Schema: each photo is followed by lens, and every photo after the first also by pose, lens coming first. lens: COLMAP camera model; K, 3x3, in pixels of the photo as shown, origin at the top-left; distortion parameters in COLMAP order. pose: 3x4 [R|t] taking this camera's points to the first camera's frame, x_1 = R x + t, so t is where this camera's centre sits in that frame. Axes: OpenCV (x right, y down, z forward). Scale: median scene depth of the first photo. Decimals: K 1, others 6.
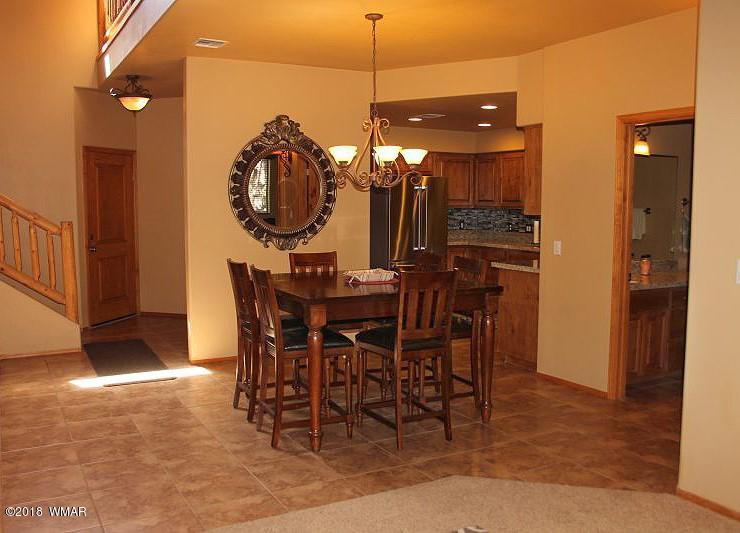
lens RADIAL K [[697.9, 0, 370.7], [0, 697.9, 267.5], [0, 0, 1]] dist [-0.096944, 0.000000]
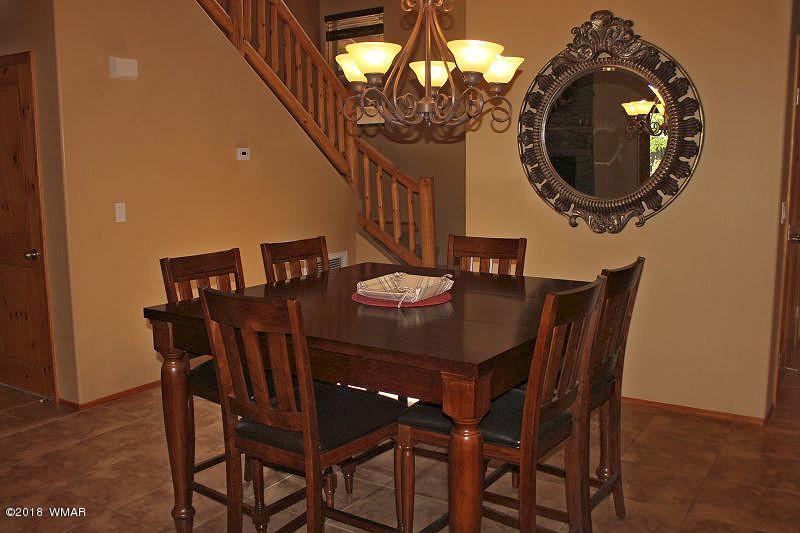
lens RADIAL K [[748.0, 0, 400.9], [0, 748.0, 266.4], [0, 0, 1]] dist [-0.107177, 0.000000]
pose [[0.456823, 0.118828, -0.881585, 0.380150], [-0.072012, 0.992725, 0.096493, -0.046751], [0.886638, 0.019405, 0.462057, 0.547340]]
